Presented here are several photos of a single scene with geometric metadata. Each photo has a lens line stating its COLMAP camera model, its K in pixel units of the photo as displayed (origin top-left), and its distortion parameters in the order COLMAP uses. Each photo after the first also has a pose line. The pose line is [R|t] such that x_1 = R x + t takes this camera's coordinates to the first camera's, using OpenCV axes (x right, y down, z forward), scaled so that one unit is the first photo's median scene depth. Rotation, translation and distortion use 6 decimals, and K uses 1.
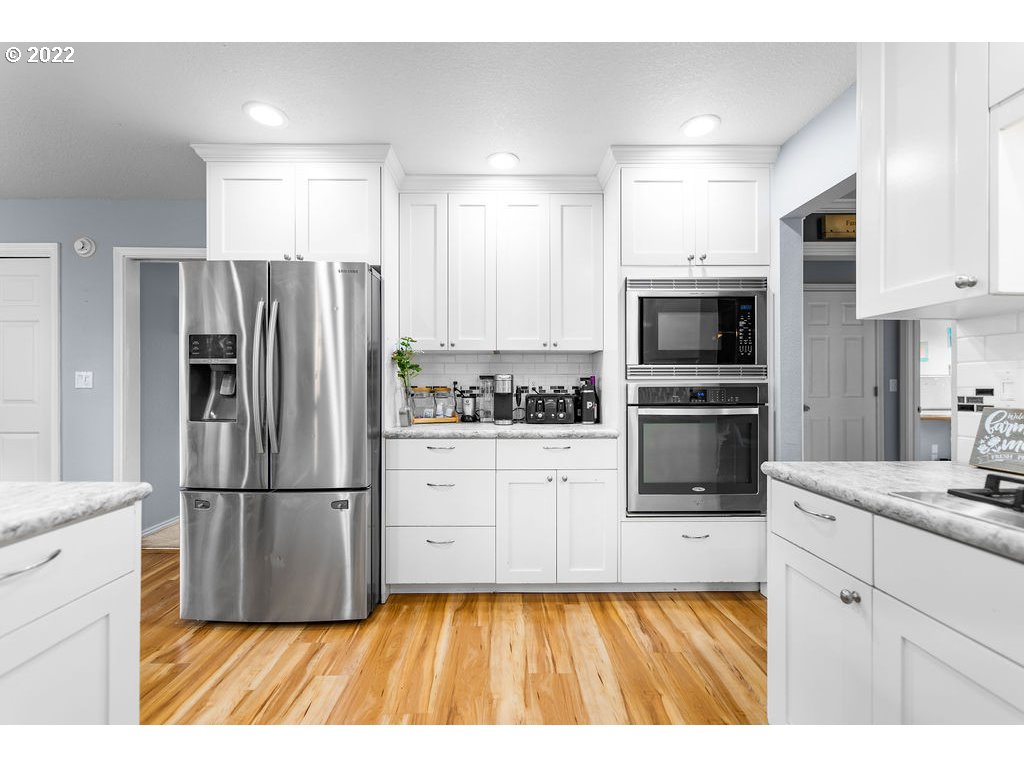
lens RADIAL K [[414.9, 0, 512.0], [0, 414.9, 384.0], [0, 0, 1]] dist [0.000526, 0.000016]
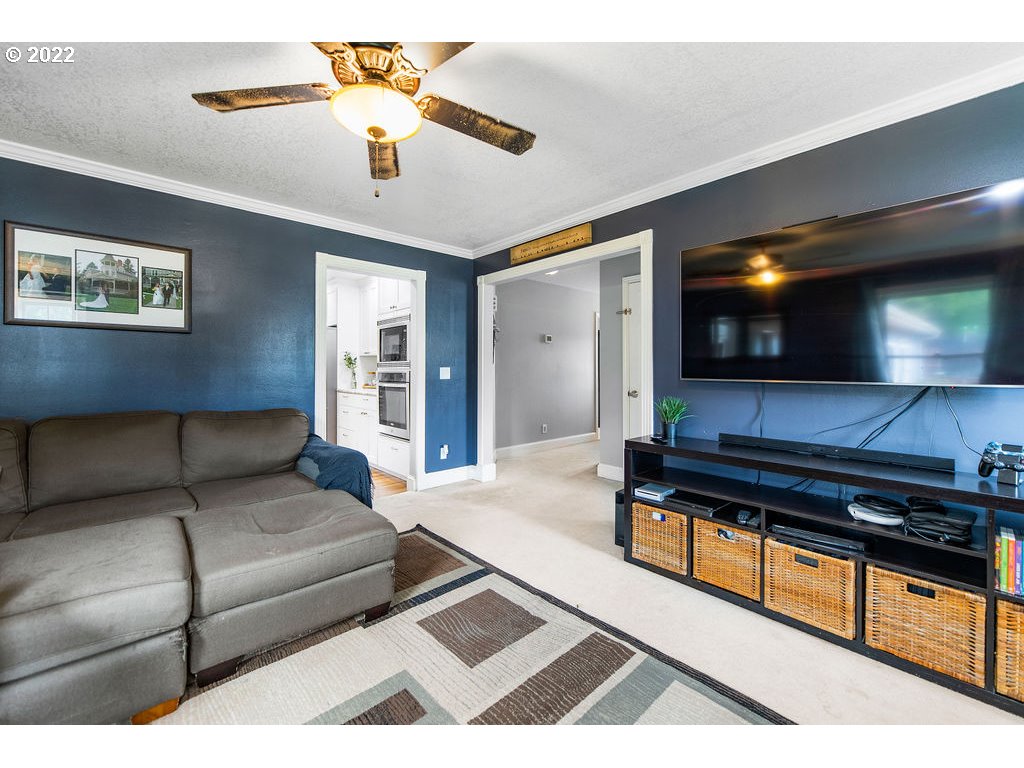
lens RADIAL K [[414.9, 0, 512.0], [0, 414.9, 384.0], [0, 0, 1]] dist [0.000526, 0.000016]
pose [[0.668735, 0.015465, -0.743340, 2.296685], [-0.000281, 0.999789, 0.020547, 0.018396], [0.743501, -0.013532, 0.668598, 0.100134]]
